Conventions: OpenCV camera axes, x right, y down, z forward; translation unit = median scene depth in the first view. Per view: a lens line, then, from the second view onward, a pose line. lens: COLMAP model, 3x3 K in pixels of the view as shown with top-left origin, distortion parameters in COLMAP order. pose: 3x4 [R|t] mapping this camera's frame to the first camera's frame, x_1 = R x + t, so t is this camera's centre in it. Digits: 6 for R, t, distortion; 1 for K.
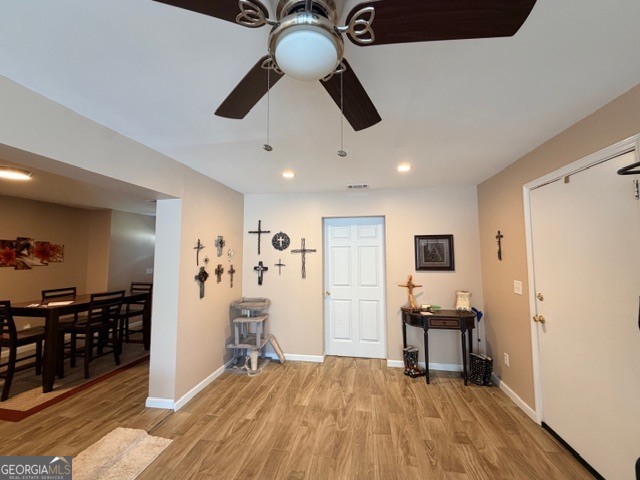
lens RADIAL K [[251.7, 0, 321.6], [0, 251.7, 244.8], [0, 0, 1]] dist [0.000134, 0.000047]
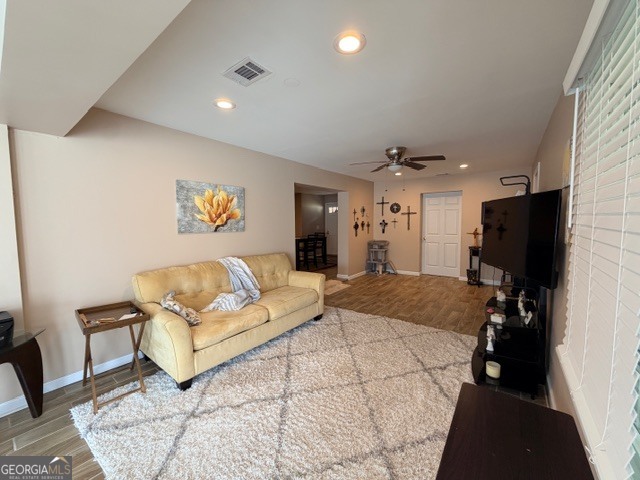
lens RADIAL K [[255.4, 0, 317.2], [0, 255.4, 238.6], [0, 0, 1]] dist [-0.000848, -0.000257]
pose [[0.886605, 0.026773, -0.461751, 0.186528], [0.026954, 0.993636, 0.109366, -0.013375], [0.461741, -0.109411, 0.880241, -0.855381]]
